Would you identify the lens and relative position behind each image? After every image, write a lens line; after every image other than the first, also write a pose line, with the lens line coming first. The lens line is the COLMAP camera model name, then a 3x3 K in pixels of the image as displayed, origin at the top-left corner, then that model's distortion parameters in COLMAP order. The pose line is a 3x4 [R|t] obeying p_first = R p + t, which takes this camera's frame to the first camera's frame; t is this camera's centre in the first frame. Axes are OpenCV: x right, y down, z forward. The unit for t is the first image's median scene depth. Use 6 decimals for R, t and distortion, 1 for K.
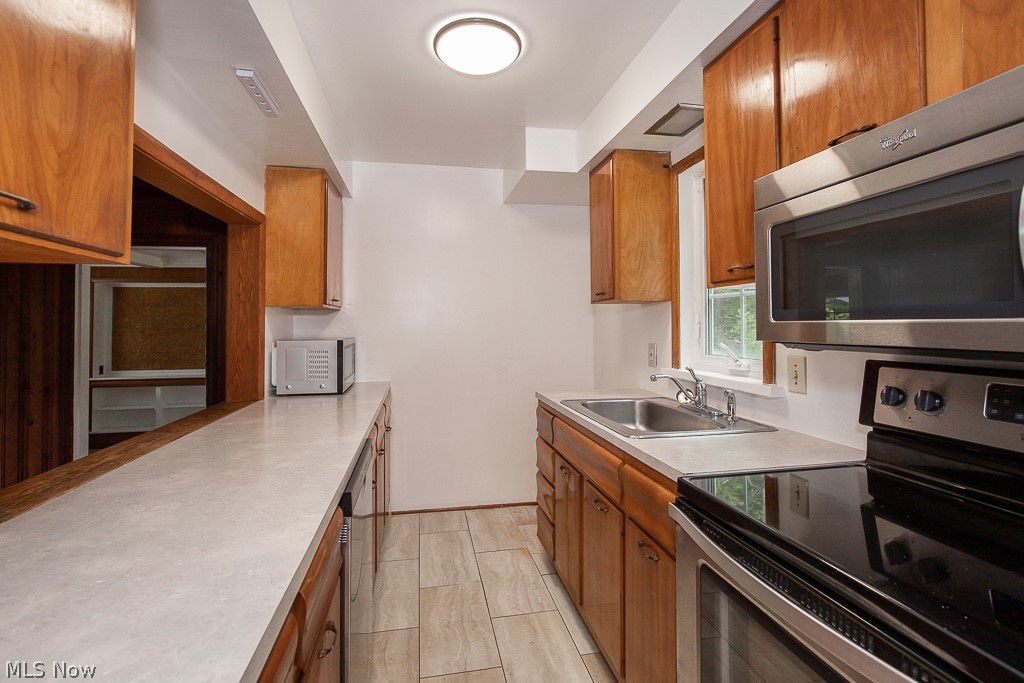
lens RADIAL K [[477.0, 0, 510.8], [0, 477.0, 315.4], [0, 0, 1]] dist [-0.004030, 0.000545]
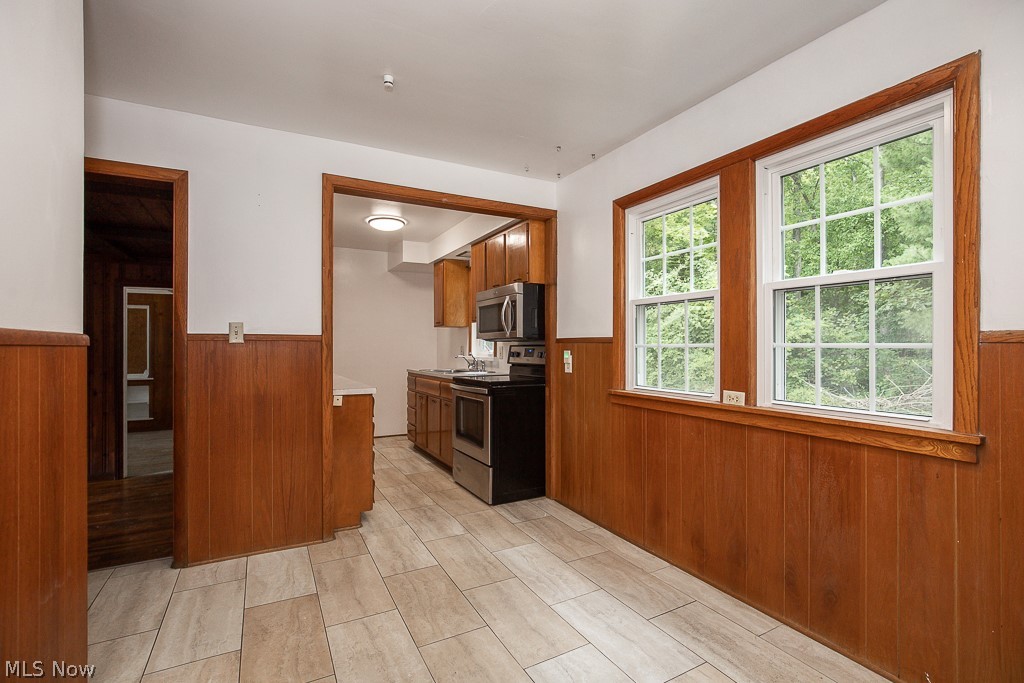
lens RADIAL K [[466.2, 0, 510.7], [0, 466.2, 343.8], [0, 0, 1]] dist [-0.002346, 0.000577]
pose [[0.953426, 0.004232, 0.301599, -0.147102], [-0.009347, 0.999836, 0.015518, 0.016893], [-0.301484, -0.017614, 0.953309, -1.210897]]
